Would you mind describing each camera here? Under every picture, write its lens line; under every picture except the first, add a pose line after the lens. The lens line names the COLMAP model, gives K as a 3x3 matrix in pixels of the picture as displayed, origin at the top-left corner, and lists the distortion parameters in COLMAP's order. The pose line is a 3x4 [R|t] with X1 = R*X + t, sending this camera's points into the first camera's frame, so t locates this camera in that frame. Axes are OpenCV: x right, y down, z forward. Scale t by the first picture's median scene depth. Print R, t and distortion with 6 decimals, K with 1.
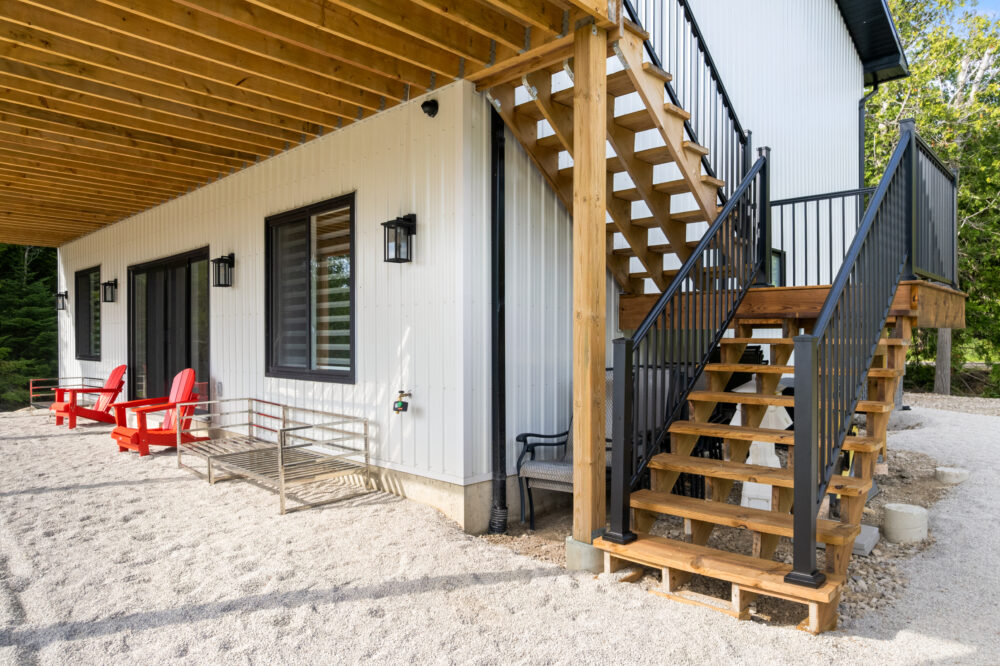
lens RADIAL K [[649.5, 0, 500.0], [0, 649.5, 333.0], [0, 0, 1]] dist [-0.075159, 0.066927]
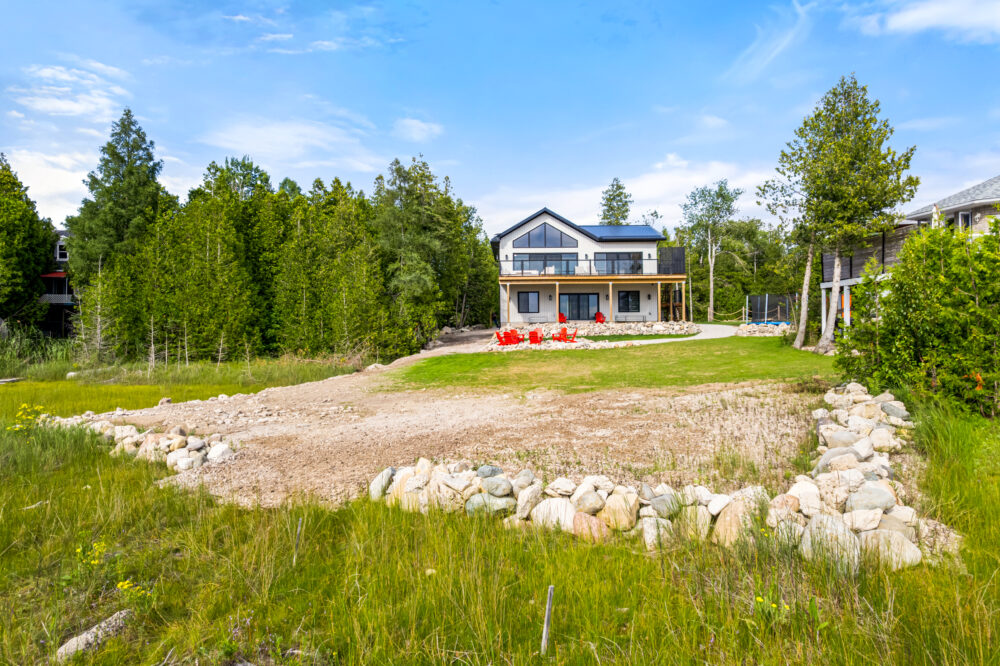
lens RADIAL K [[649.5, 0, 500.0], [0, 649.5, 333.0], [0, 0, 1]] dist [-0.075159, 0.066927]
pose [[0.733917, -0.003175, 0.679231, -7.401825], [0.002100, 0.999995, 0.002406, 0.325266], [-0.679236, -0.000340, 0.733920, -4.081582]]
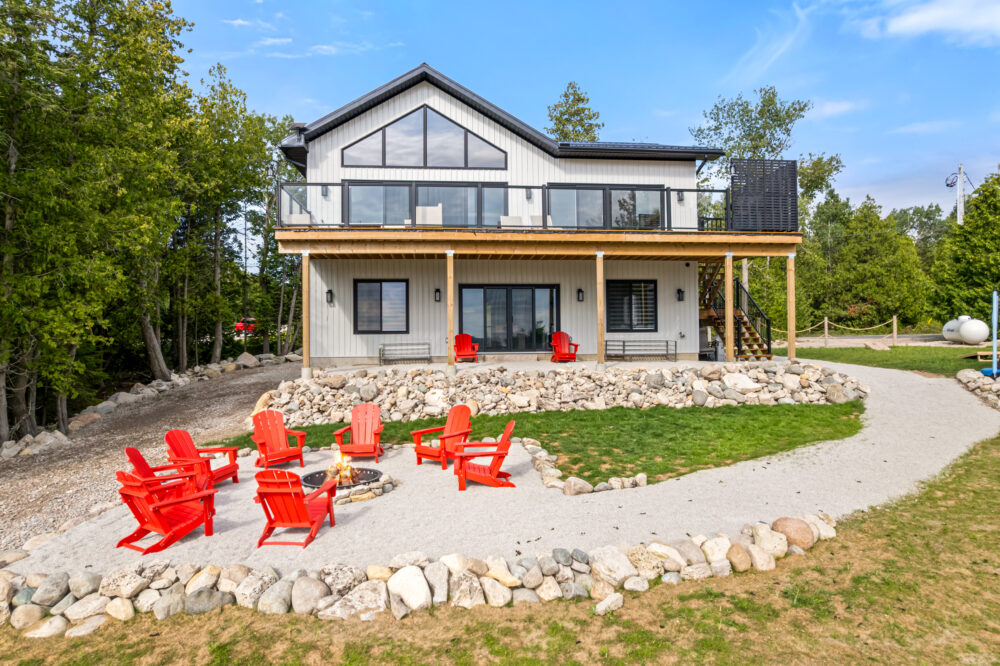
lens RADIAL K [[649.5, 0, 500.0], [0, 649.5, 333.0], [0, 0, 1]] dist [-0.075159, 0.066927]
pose [[0.644940, 0.002116, 0.764230, -3.433926], [0.000005, 0.999996, -0.002772, 0.088529], [-0.764233, 0.001791, 0.644938, -0.645525]]
